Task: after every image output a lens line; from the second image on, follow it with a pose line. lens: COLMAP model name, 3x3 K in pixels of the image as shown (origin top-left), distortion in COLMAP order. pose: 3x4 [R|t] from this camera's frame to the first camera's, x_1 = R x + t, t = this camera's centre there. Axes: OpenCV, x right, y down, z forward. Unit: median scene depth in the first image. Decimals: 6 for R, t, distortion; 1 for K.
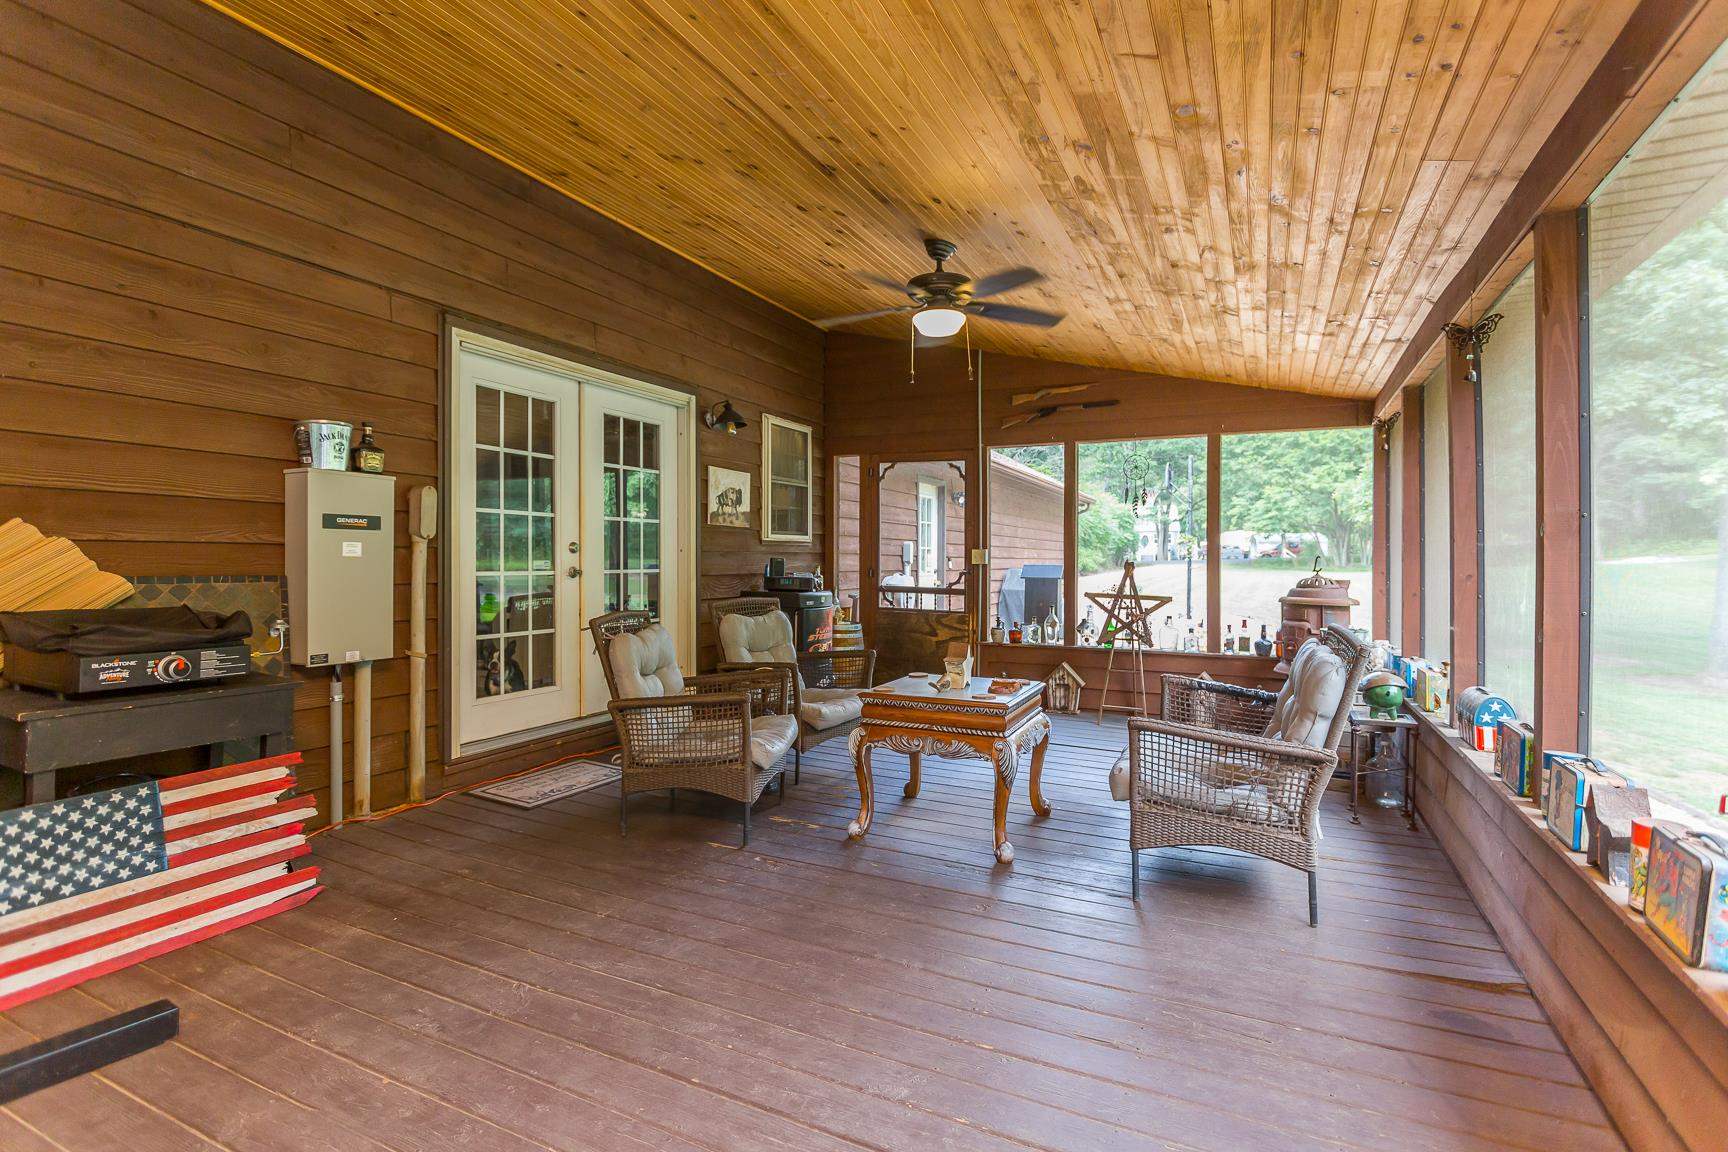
lens RADIAL K [[830.3, 0, 864.0], [0, 830.3, 576.0], [0, 0, 1]] dist [-0.002489, 0.000541]
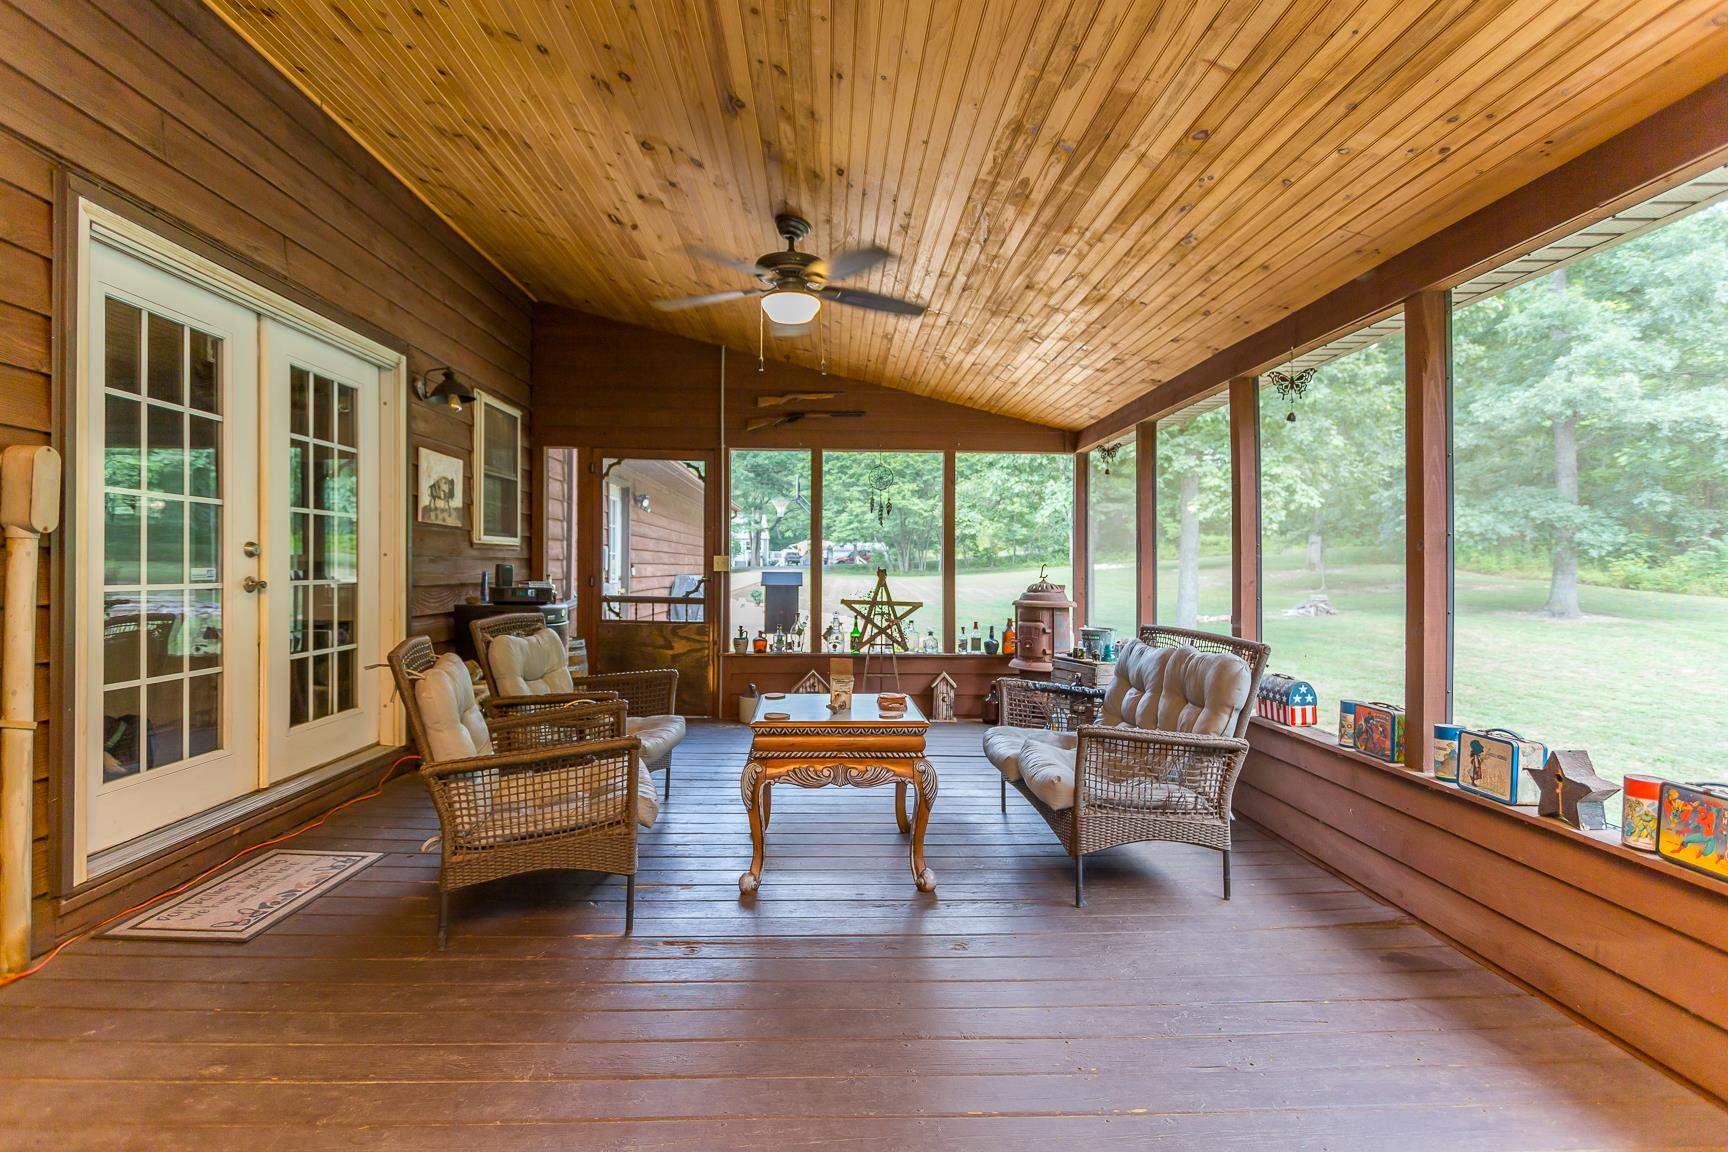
lens RADIAL K [[812.3, 0, 864.0], [0, 812.3, 576.0], [0, 0, 1]] dist [0.001162, 0.000466]
pose [[0.880213, -0.004186, 0.474560, -0.188264], [0.007204, 0.999964, -0.004541, -0.004227], [-0.474524, 0.007416, 0.880211, 0.126915]]
